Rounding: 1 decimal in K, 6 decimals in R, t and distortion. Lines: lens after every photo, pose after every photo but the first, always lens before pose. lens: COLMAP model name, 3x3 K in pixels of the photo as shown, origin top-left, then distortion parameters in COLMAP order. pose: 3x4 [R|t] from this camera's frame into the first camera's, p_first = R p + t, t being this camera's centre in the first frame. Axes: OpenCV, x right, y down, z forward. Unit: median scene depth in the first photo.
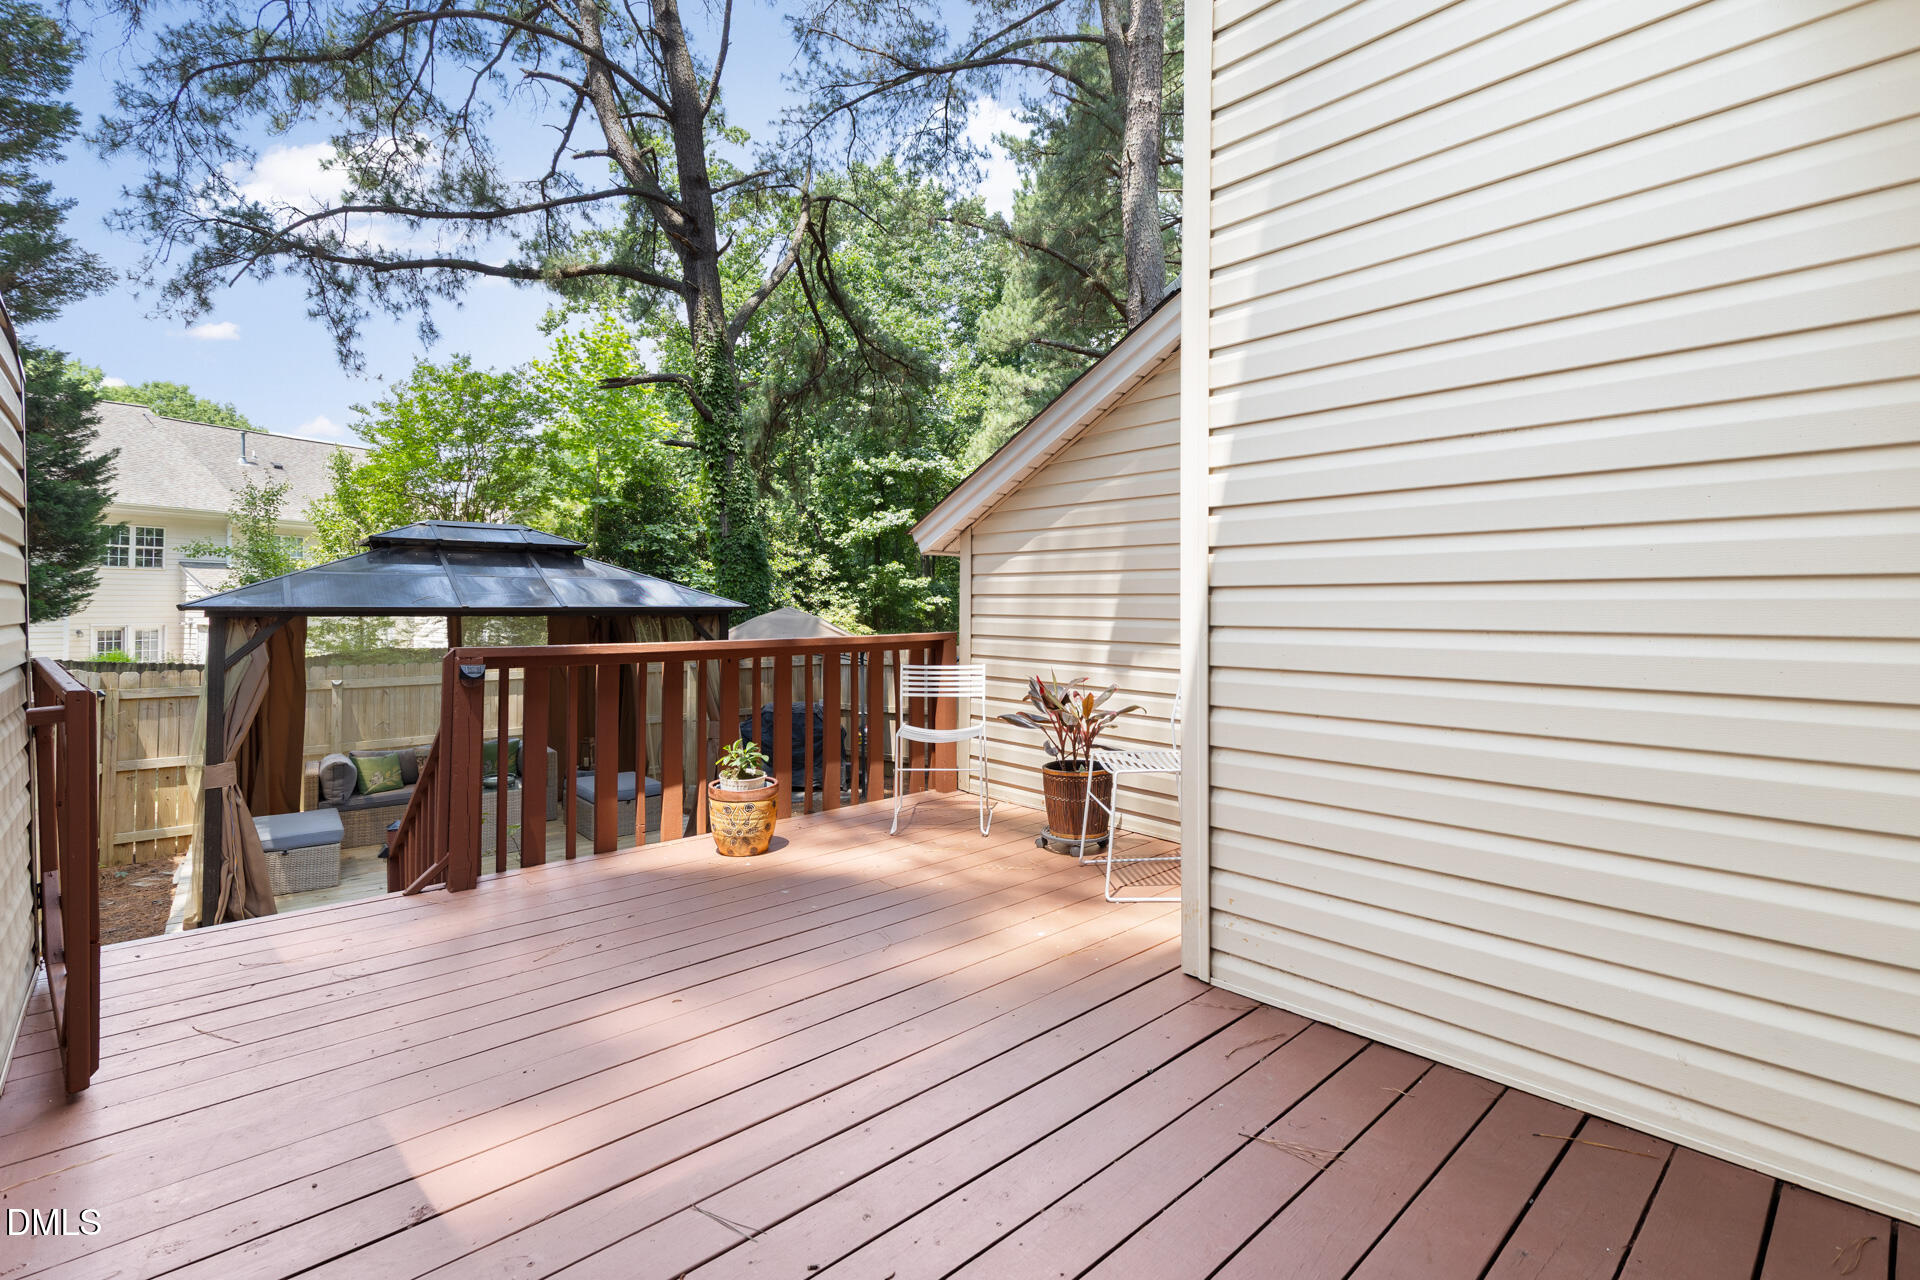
lens RADIAL K [[876.8, 0, 937.7], [0, 876.8, 593.3], [0, 0, 1]] dist [0.007928, 0.001042]
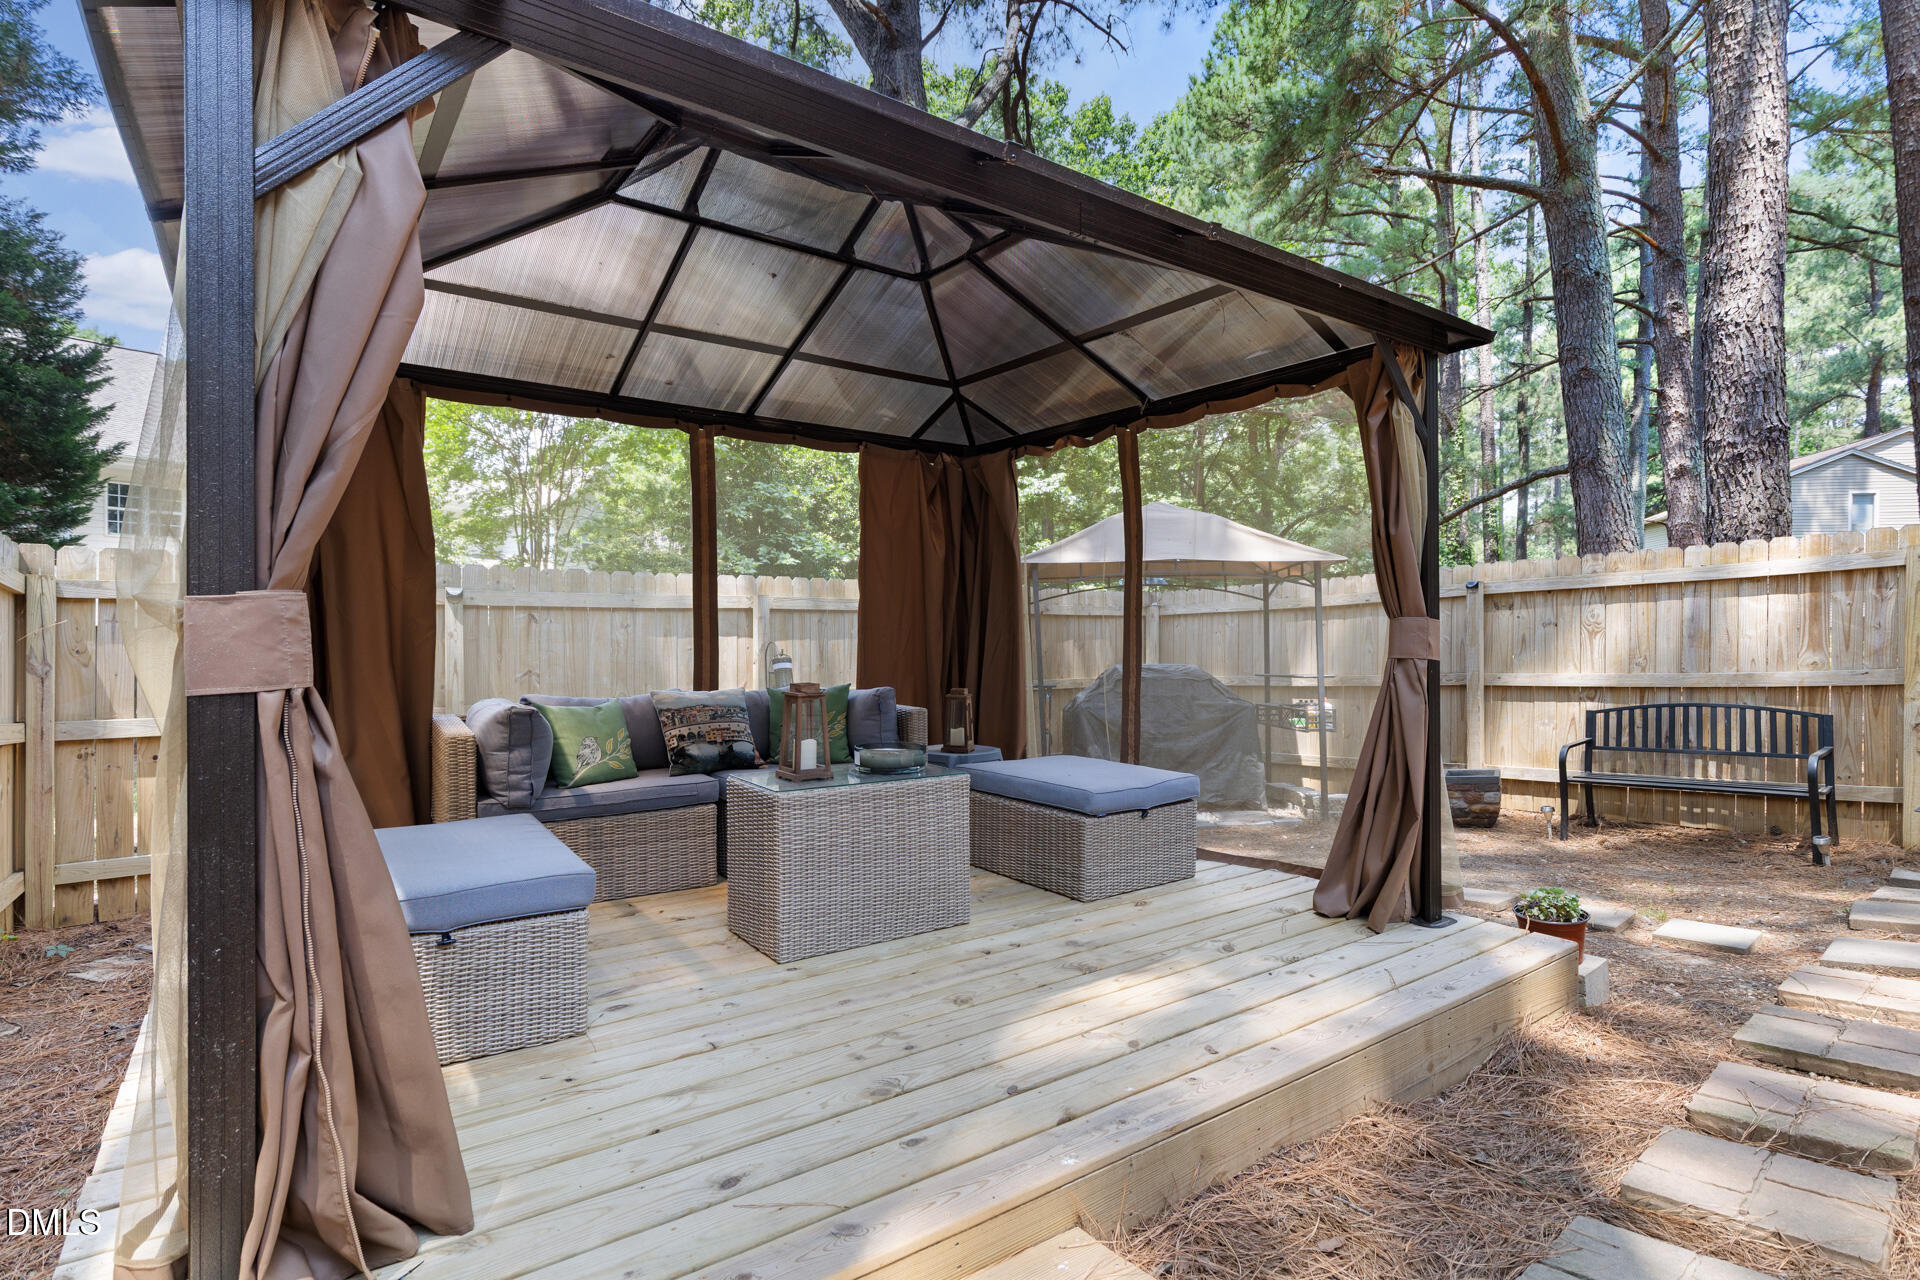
lens RADIAL K [[969.1, 0, 959.4], [0, 969.1, 634.2], [0, 0, 1]] dist [-0.000975, 0.000099]
pose [[0.998735, 0.001711, -0.050253, -0.430449], [-0.000254, 0.999580, 0.028985, 0.137915], [0.050281, -0.028935, 0.998316, 0.529388]]
